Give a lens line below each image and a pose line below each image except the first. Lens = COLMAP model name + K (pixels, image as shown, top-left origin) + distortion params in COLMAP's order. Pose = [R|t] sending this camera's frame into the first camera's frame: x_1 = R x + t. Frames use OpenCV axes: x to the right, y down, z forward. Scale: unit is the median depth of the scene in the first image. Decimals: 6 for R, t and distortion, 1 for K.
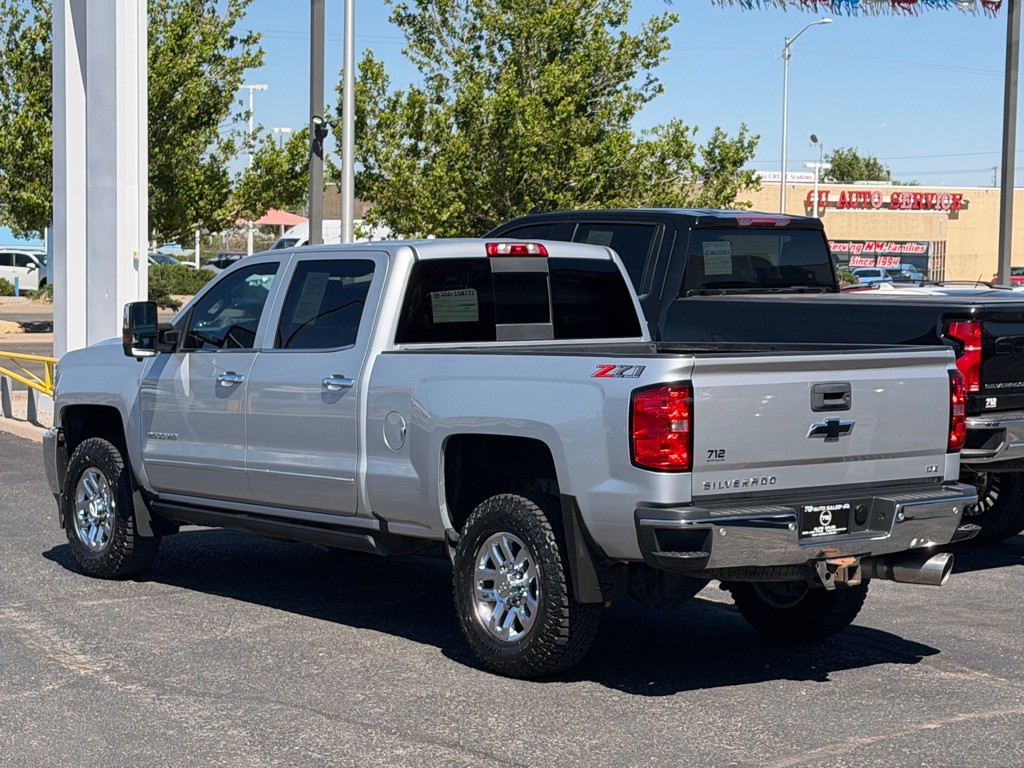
lens RADIAL K [[2275.1, 0, 541.8], [0, 2275.1, 381.9], [0, 0, 1]] dist [0.126290, 0.203826]
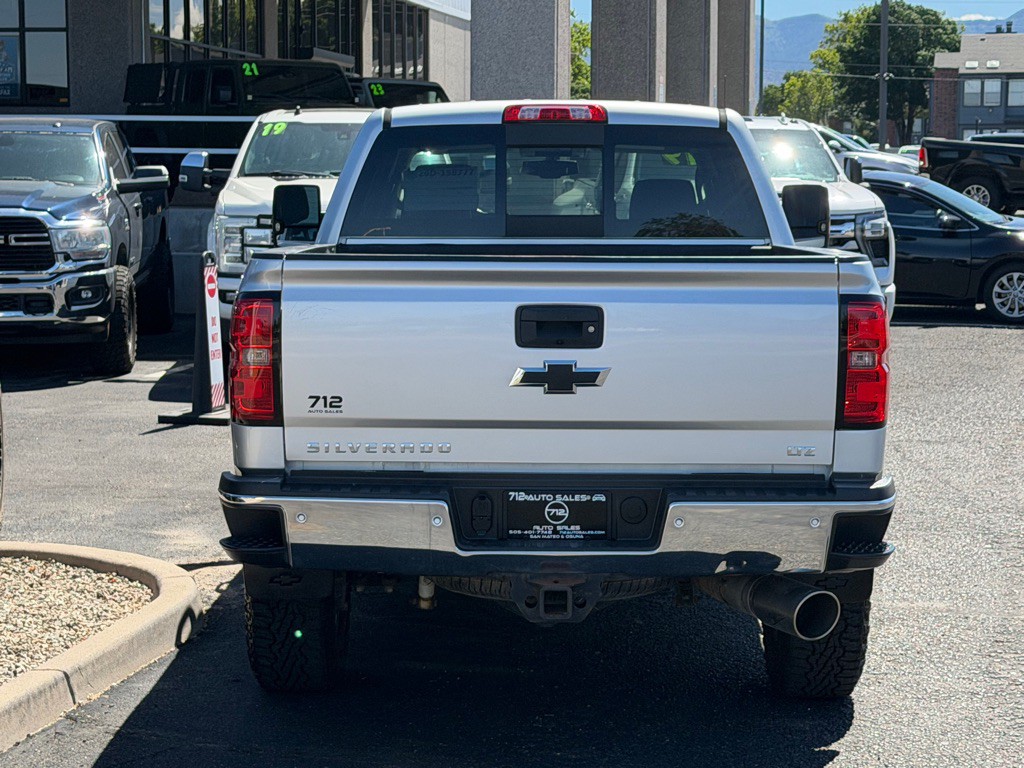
lens RADIAL K [[2277.8, 0, 529.0], [0, 2277.8, 382.4], [0, 0, 1]] dist [0.115489, 0.333860]
pose [[0.780149, 0.062327, -0.622481, 0.404825], [-0.035594, 0.997835, 0.055299, -0.010200], [0.624580, -0.020985, 0.780679, 0.379111]]
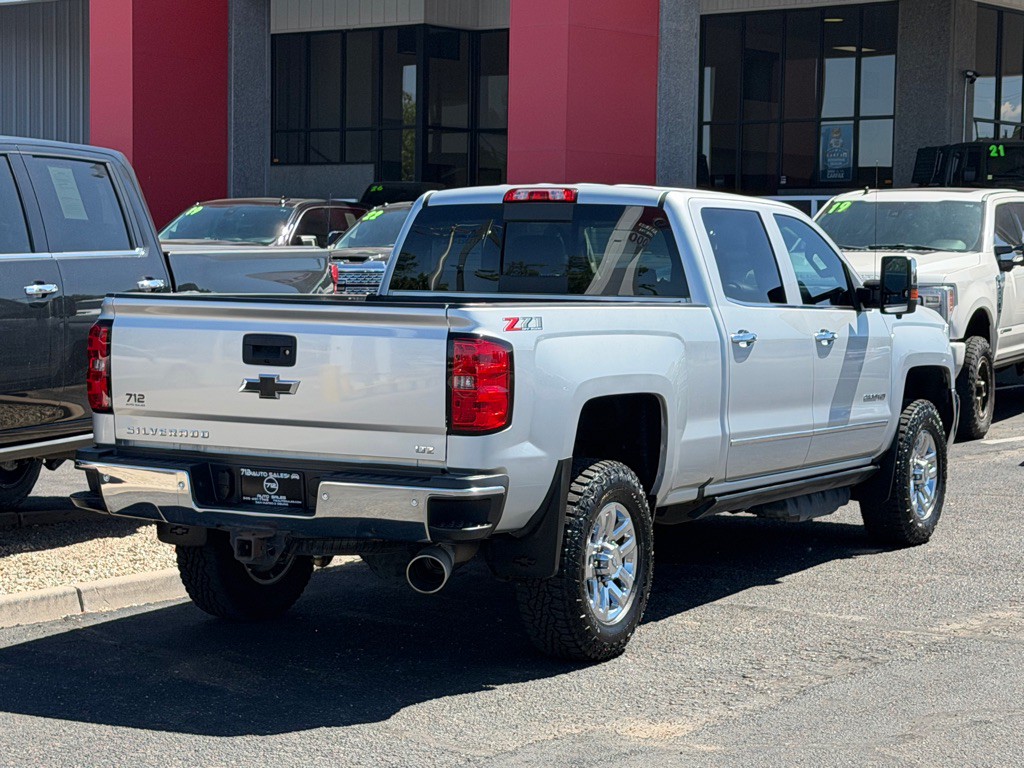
lens RADIAL K [[2277.8, 0, 529.0], [0, 2277.8, 382.4], [0, 0, 1]] dist [0.115489, 0.333860]
pose [[0.391538, 0.063884, -0.917942, 0.762786], [-0.057766, 0.997326, 0.044769, -0.020630], [0.918347, 0.035497, 0.394181, 0.574349]]
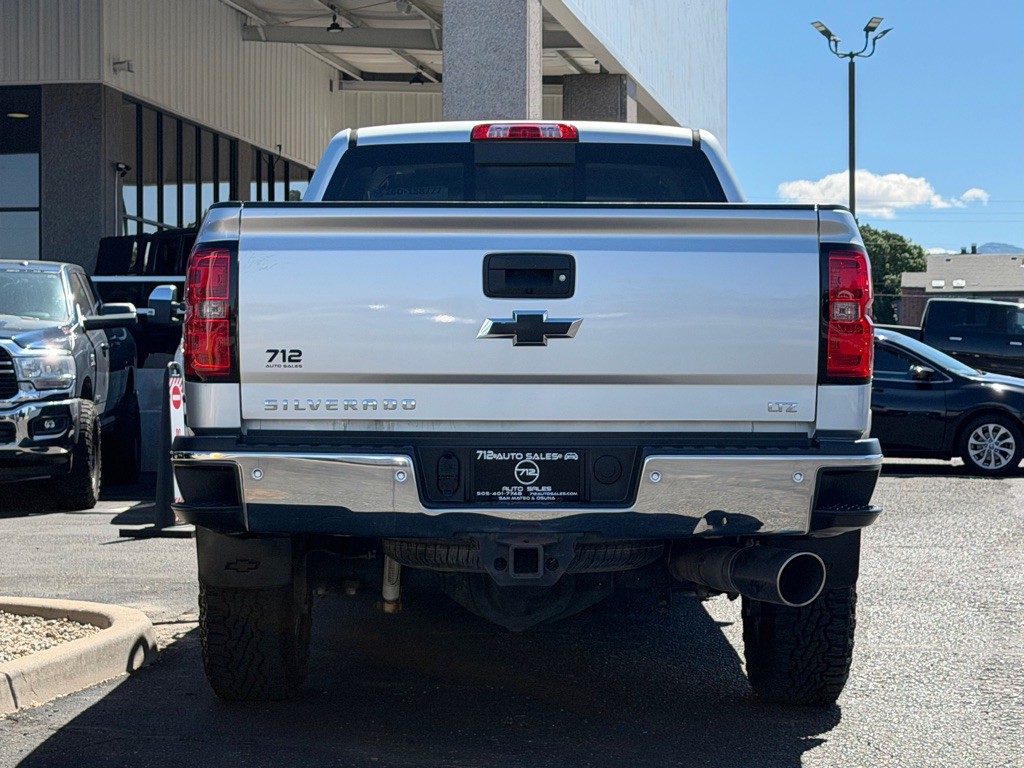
lens RADIAL K [[2273.7, 0, 528.6], [0, 2273.7, 382.3], [0, 0, 1]] dist [0.130802, 0.140806]
pose [[0.787436, -0.002557, -0.616391, 0.392992], [-0.033000, 0.998382, -0.046299, 0.049541], [0.615513, 0.056798, 0.786078, 0.398758]]
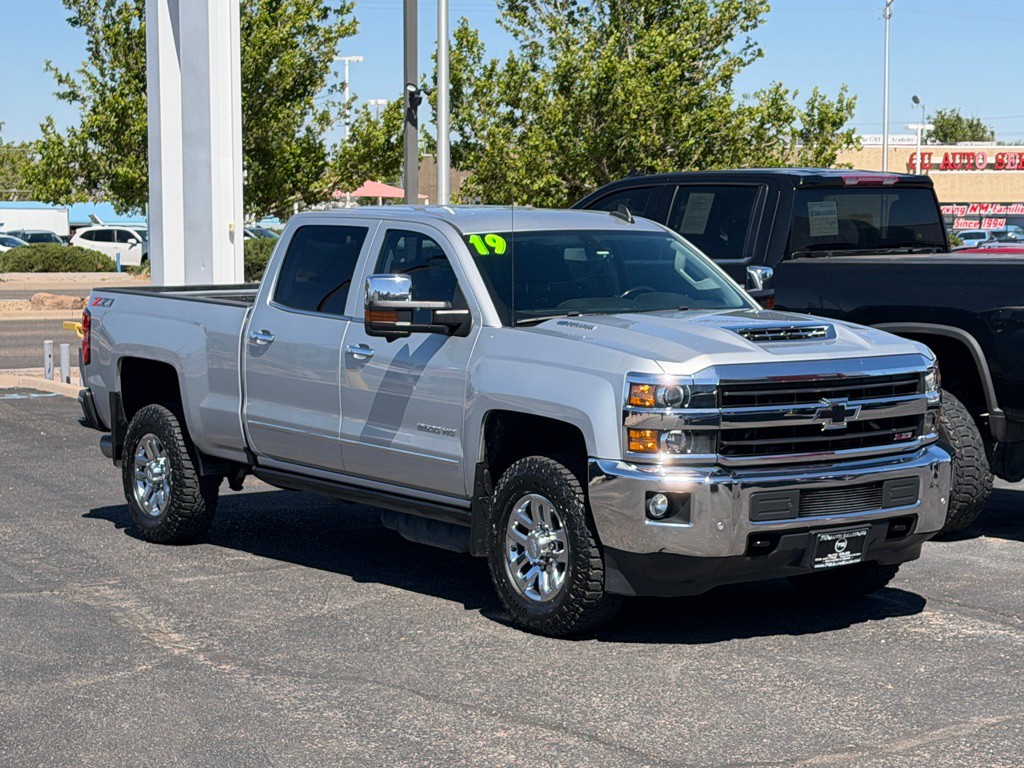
lens RADIAL K [[2277.8, 0, 529.0], [0, 2277.8, 382.4], [0, 0, 1]] dist [0.115489, 0.333860]
pose [[0.998698, -0.012477, -0.049453, -0.000619], [0.013143, 0.999827, 0.013156, 0.000946], [0.049281, -0.013789, 0.998690, 0.028555]]
